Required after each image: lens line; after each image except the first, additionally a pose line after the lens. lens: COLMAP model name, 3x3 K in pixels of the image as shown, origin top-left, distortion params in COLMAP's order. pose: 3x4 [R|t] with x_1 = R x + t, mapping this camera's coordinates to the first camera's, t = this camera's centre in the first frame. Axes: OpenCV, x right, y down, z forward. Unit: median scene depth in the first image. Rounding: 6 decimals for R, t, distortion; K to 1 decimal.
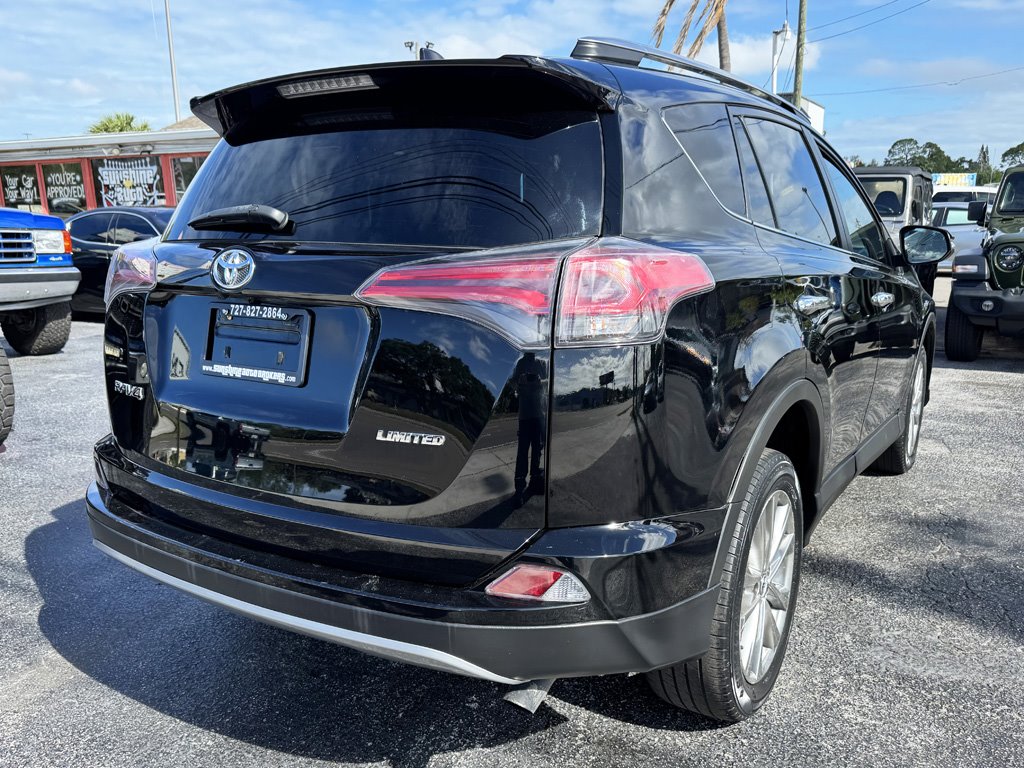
lens RADIAL K [[863.8, 0, 504.2], [0, 863.8, 410.0], [0, 0, 1]] dist [0.019613, 0.008462]
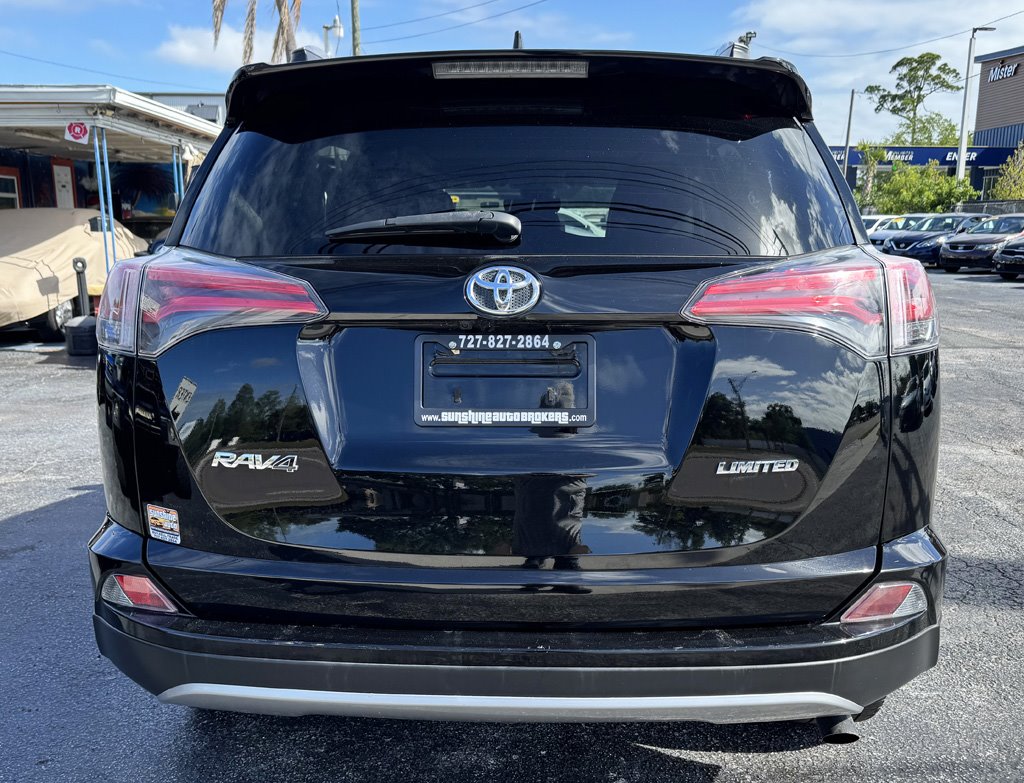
lens RADIAL K [[1017.3, 0, 520.7], [0, 1017.3, 426.4], [0, 0, 1]] dist [0.007971, 0.000000]
pose [[0.859729, -0.094580, 0.501917, -0.762681], [0.110104, 0.993919, -0.001304, -0.032211], [-0.498741, 0.056384, 0.864915, 0.174647]]
